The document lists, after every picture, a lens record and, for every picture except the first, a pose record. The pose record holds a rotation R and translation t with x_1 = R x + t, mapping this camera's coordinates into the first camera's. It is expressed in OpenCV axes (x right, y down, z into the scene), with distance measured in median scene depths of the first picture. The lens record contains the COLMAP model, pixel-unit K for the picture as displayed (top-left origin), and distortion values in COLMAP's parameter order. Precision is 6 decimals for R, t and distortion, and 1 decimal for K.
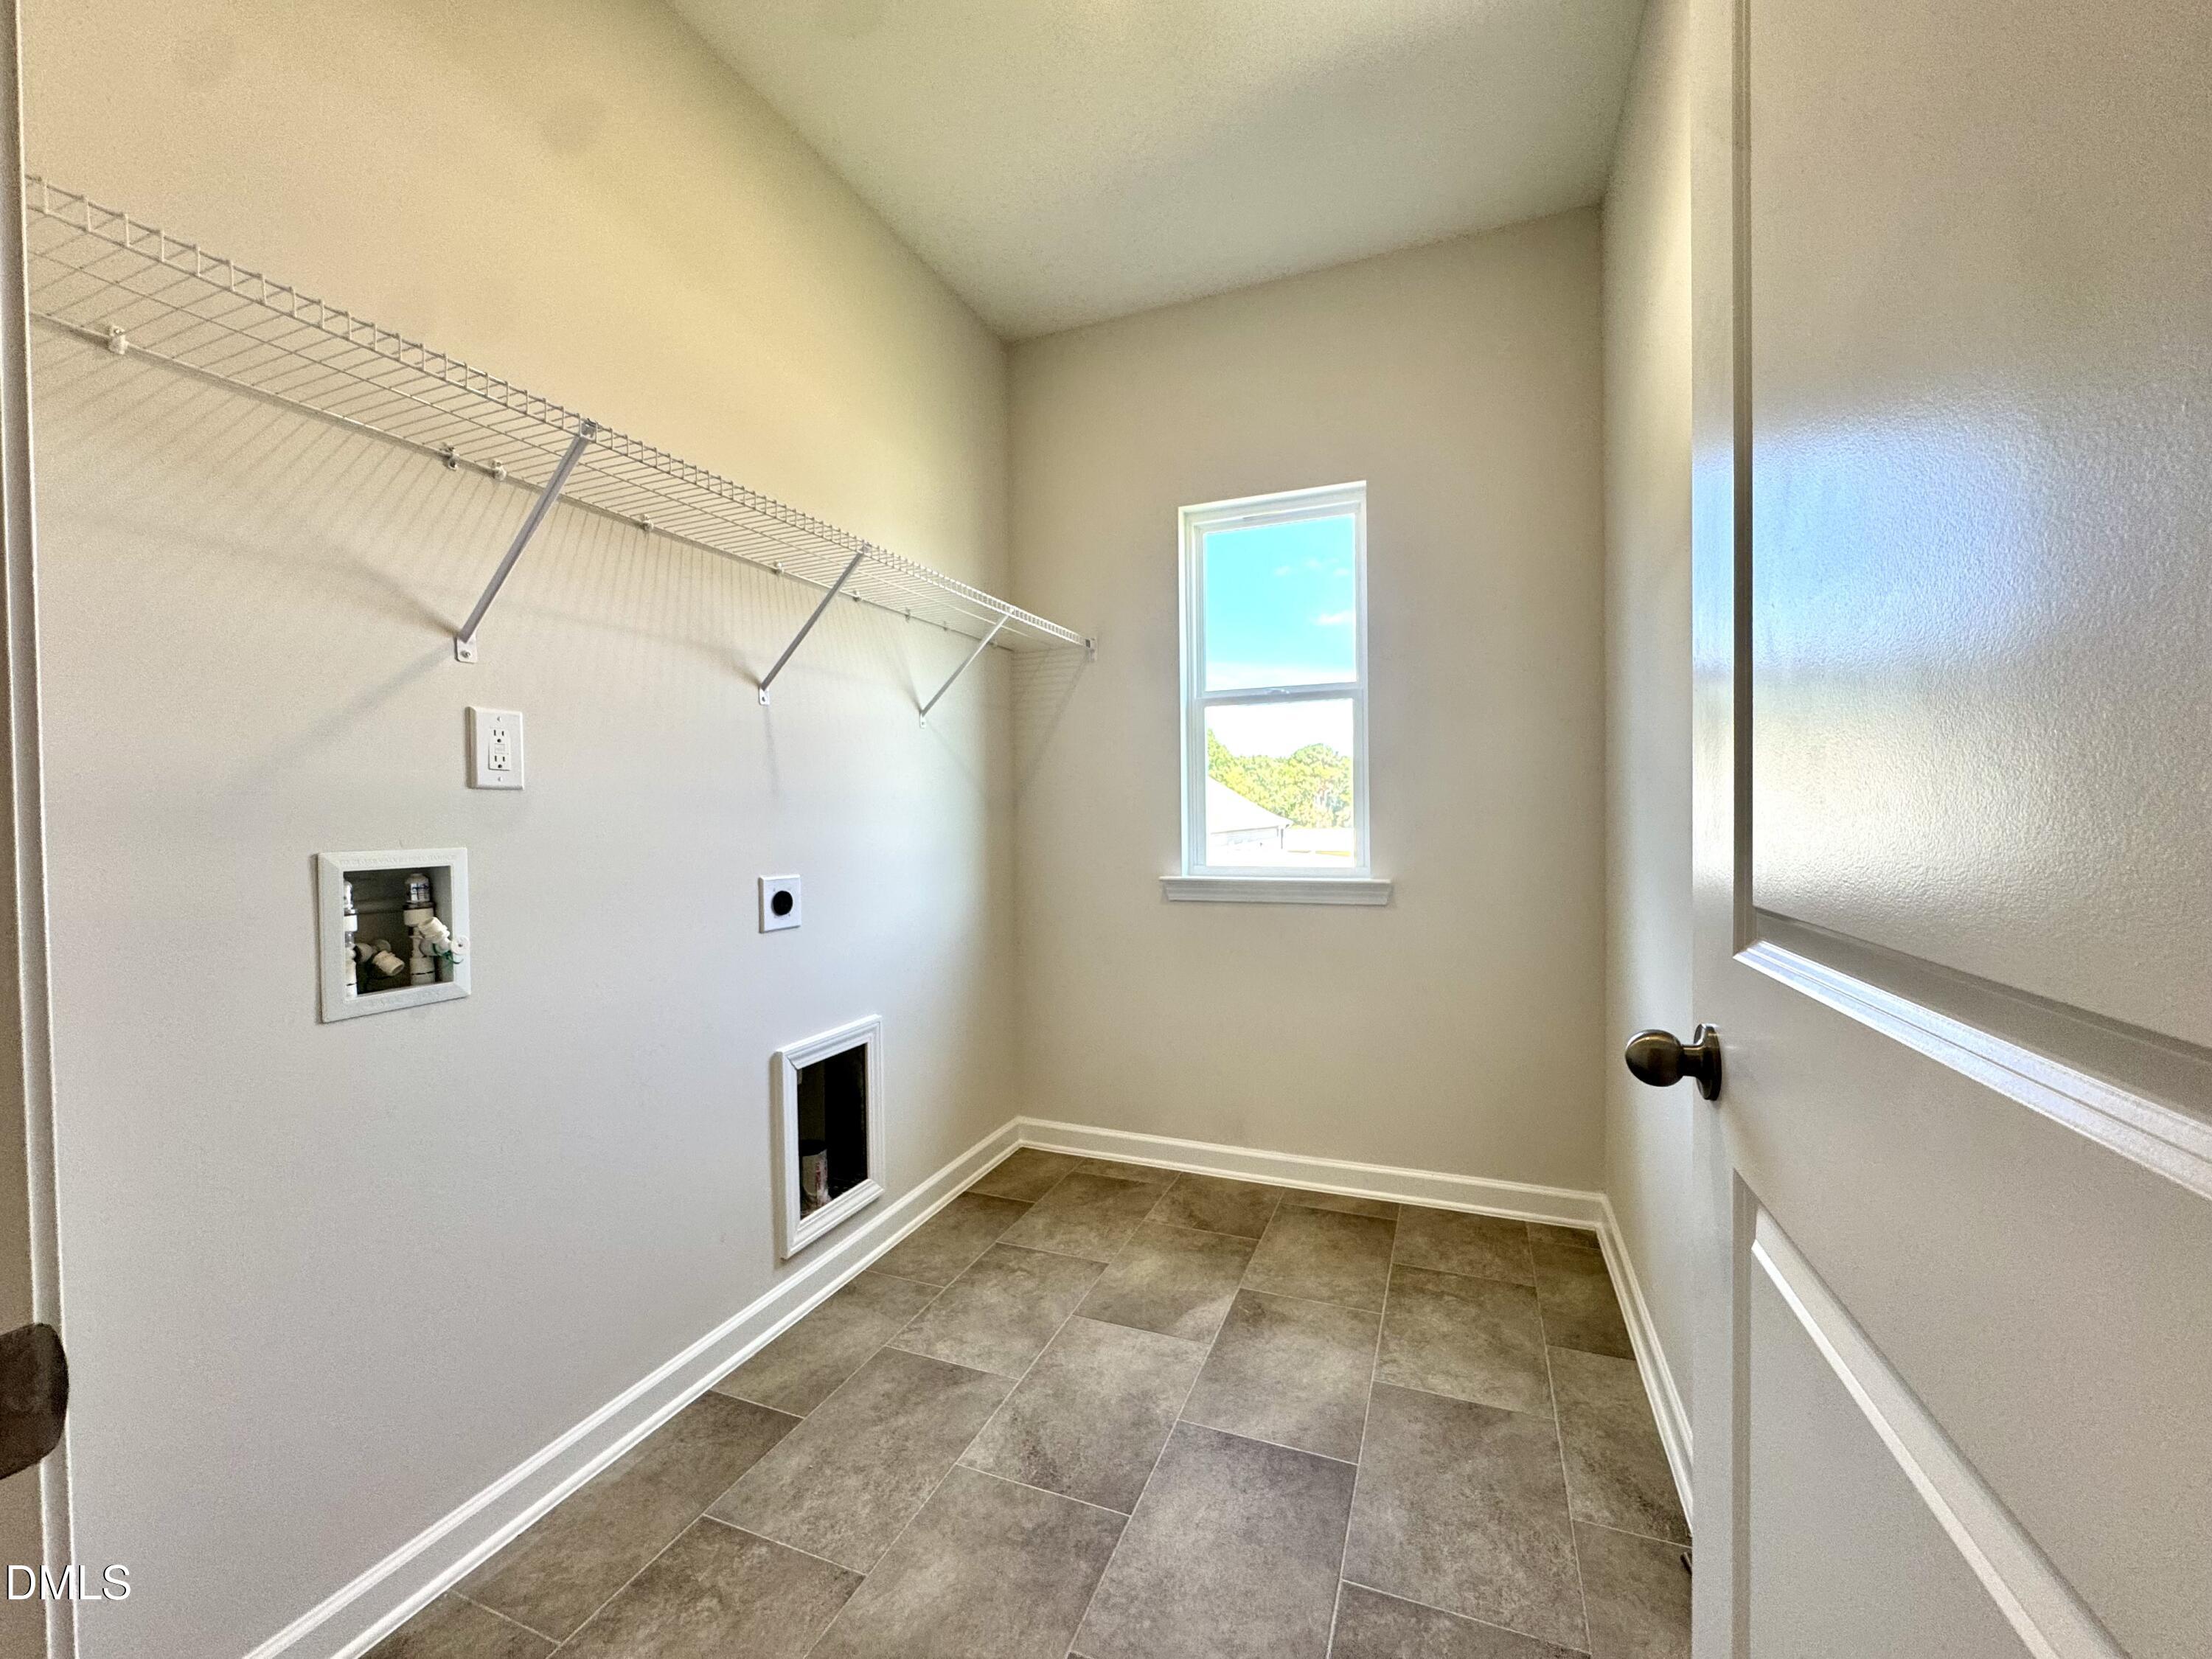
lens RADIAL K [[883.1, 0, 1106.1], [0, 883.1, 829.2], [0, 0, 1]] dist [-0.002877, -0.000499]
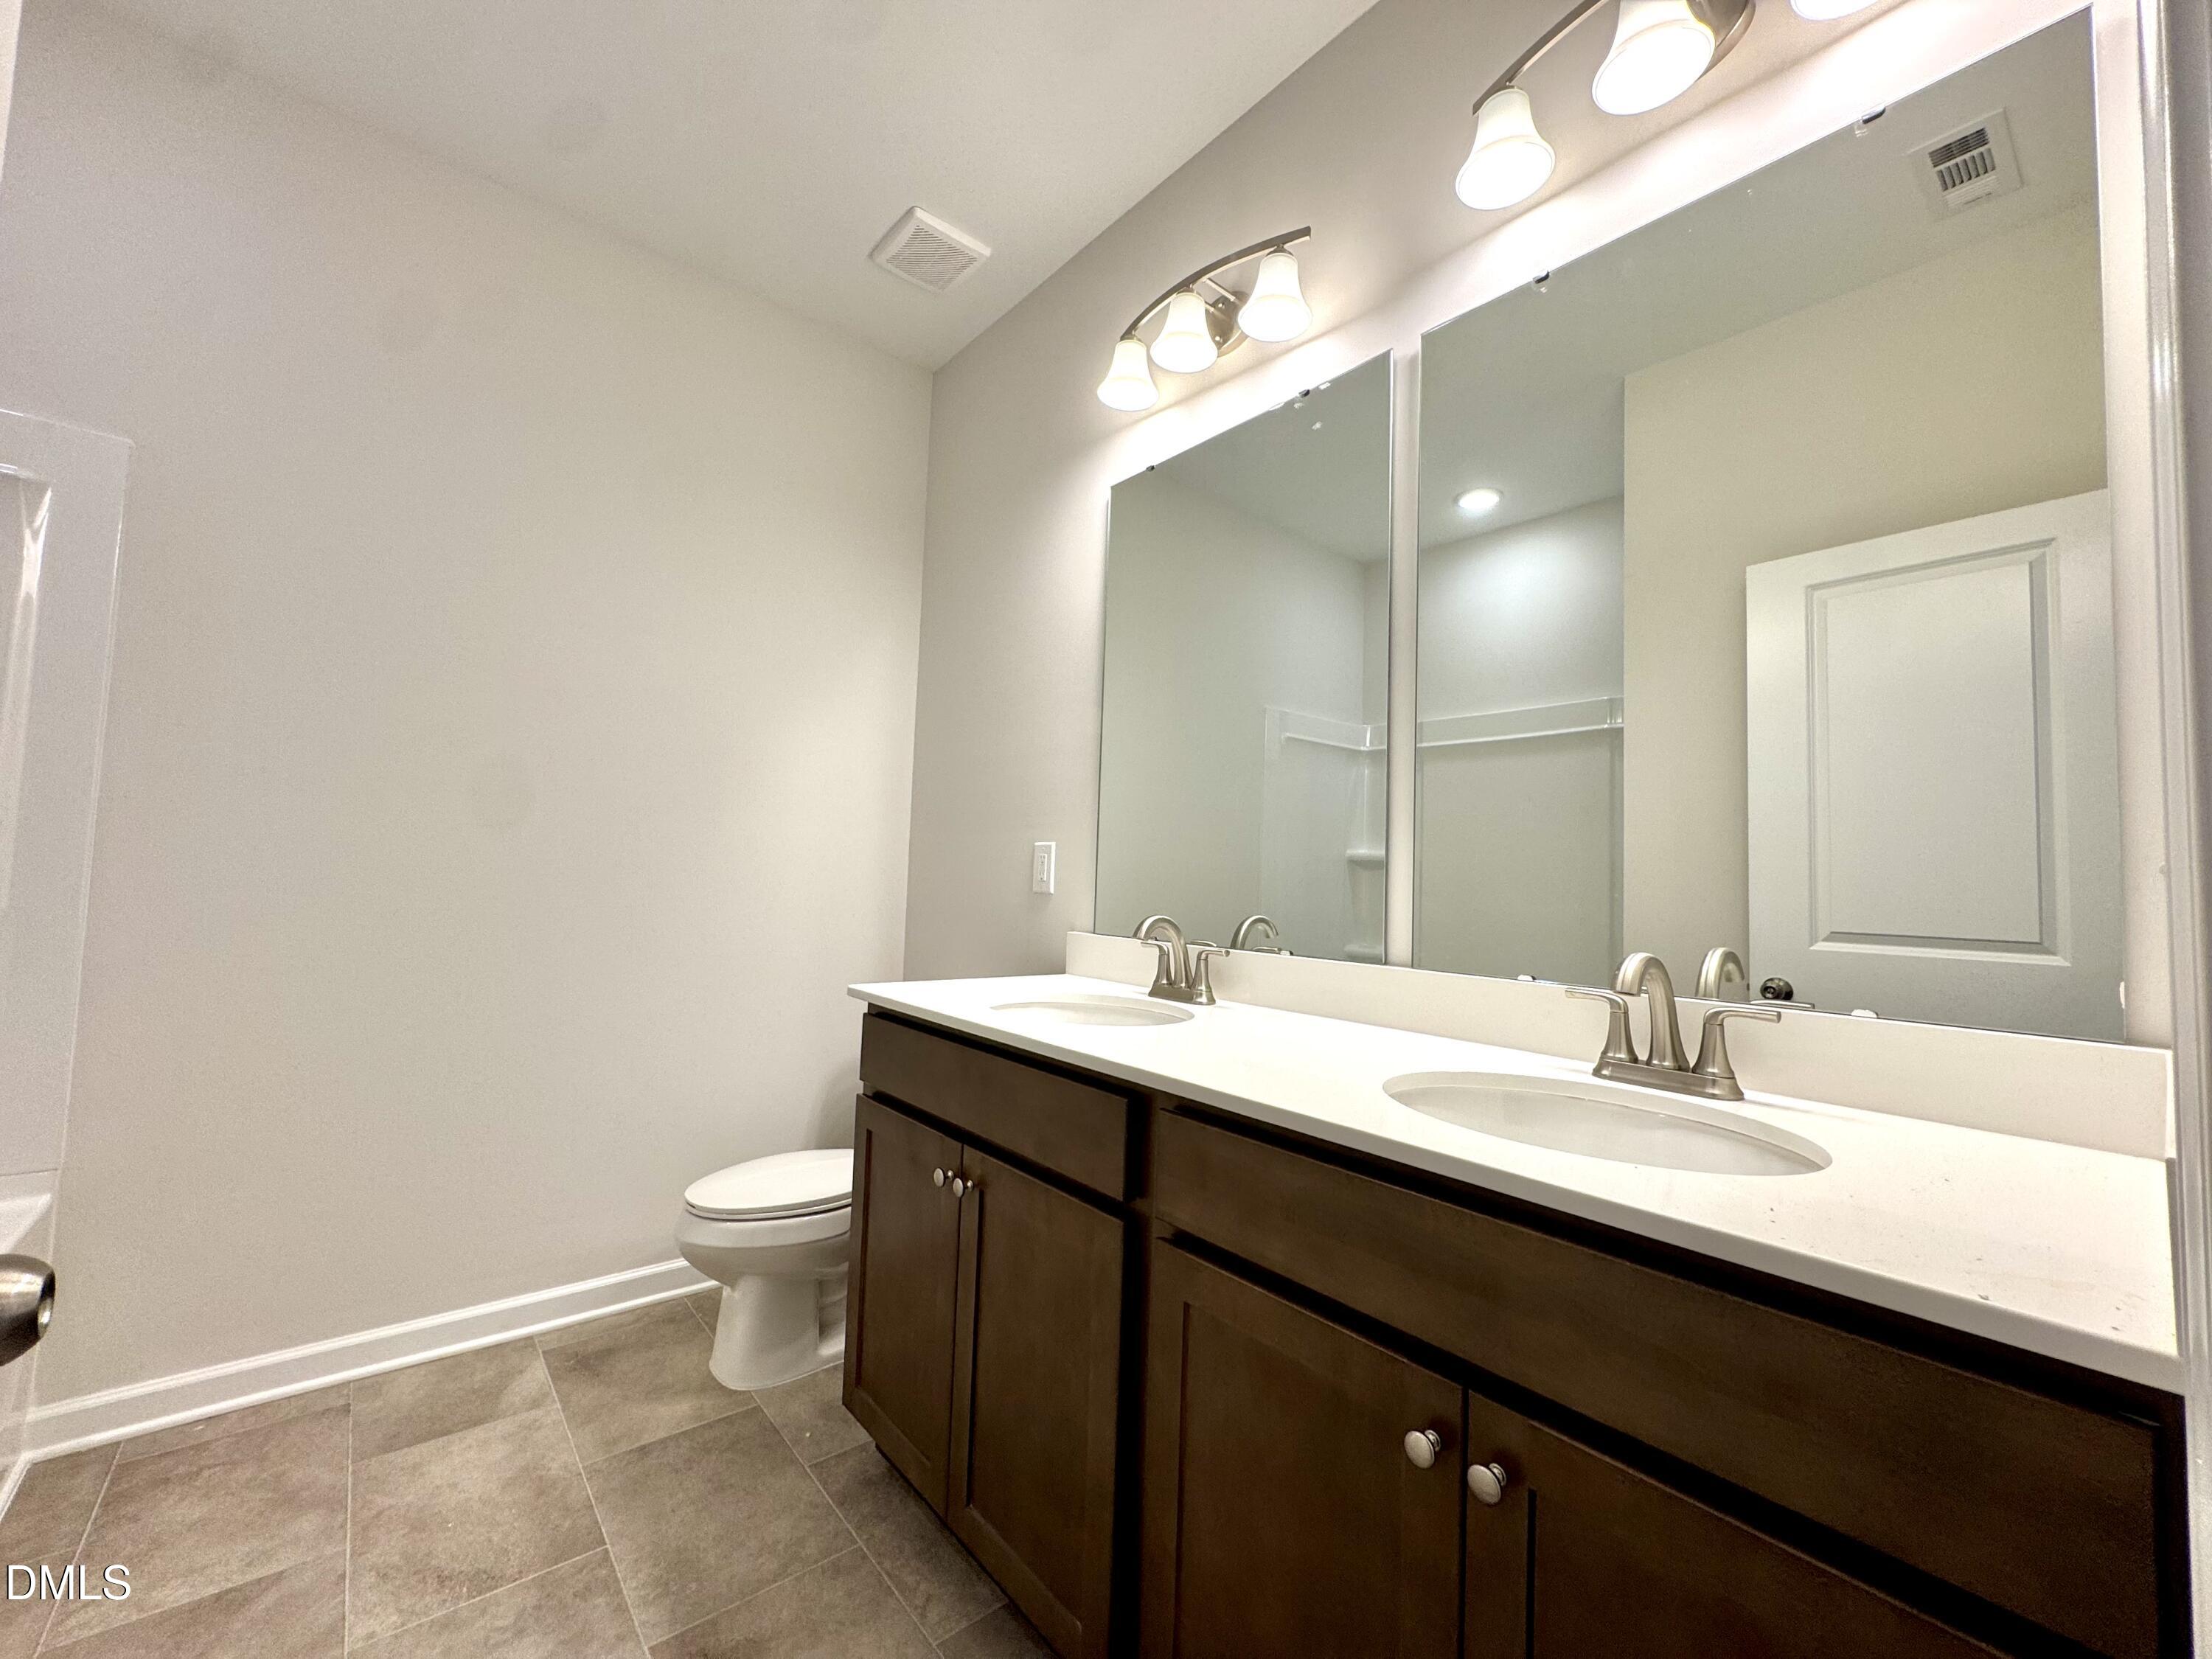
lens RADIAL K [[883.1, 0, 1100.9], [0, 883.1, 835.1], [0, 0, 1]] dist [-0.002877, -0.000499]
pose [[0.469151, 0.076066, 0.879836, -0.537587], [-0.028351, 0.997067, -0.071083, 0.014016], [-0.882663, 0.008404, 0.469932, 0.009983]]
